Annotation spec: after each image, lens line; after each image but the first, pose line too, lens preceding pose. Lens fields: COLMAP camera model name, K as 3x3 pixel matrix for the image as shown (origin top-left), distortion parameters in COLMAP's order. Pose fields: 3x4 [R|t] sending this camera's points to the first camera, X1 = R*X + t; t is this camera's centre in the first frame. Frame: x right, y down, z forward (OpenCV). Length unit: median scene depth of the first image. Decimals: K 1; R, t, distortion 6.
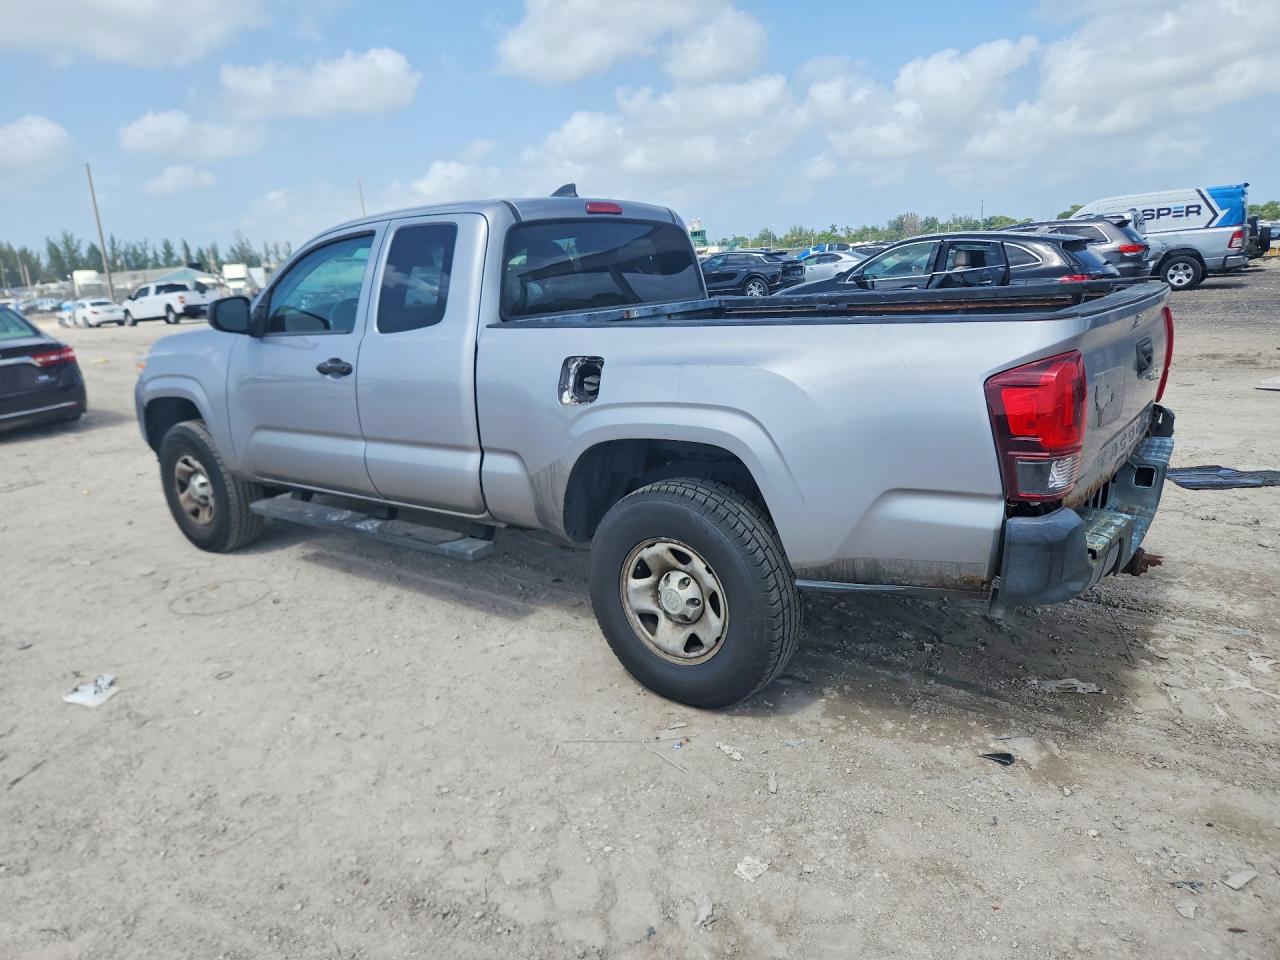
lens RADIAL K [[861.1, 0, 630.6], [0, 861.1, 477.1], [0, 0, 1]] dist [0.069850, -0.059060]
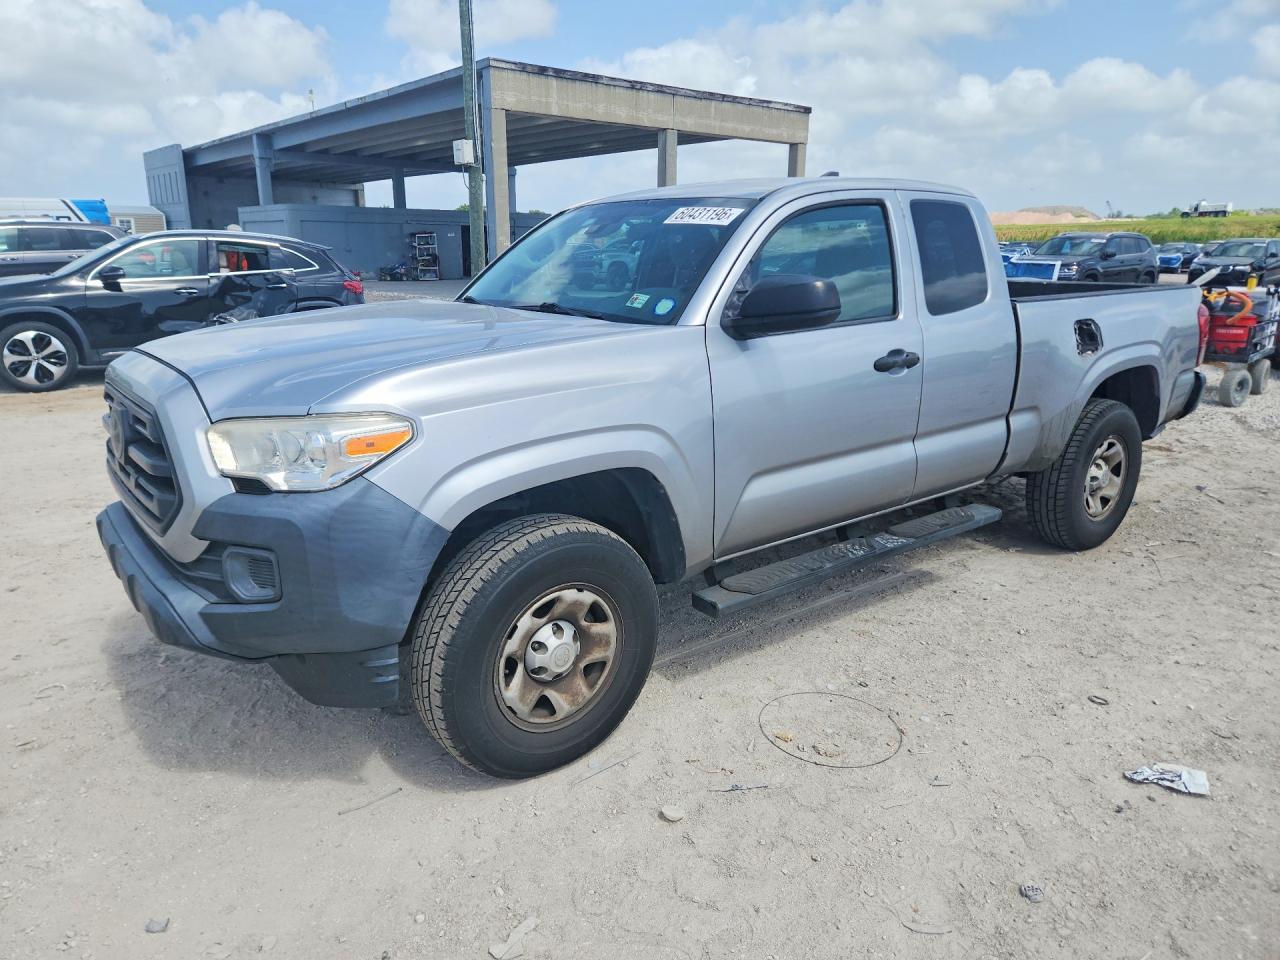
lens RADIAL K [[861.1, 0, 630.6], [0, 861.1, 477.1], [0, 0, 1]] dist [0.069850, -0.059060]
pose [[0.245386, -0.195822, 0.949442, -1.233177], [0.213205, 0.966308, 0.144197, -0.195449], [-0.945690, 0.167042, 0.278869, 1.041655]]
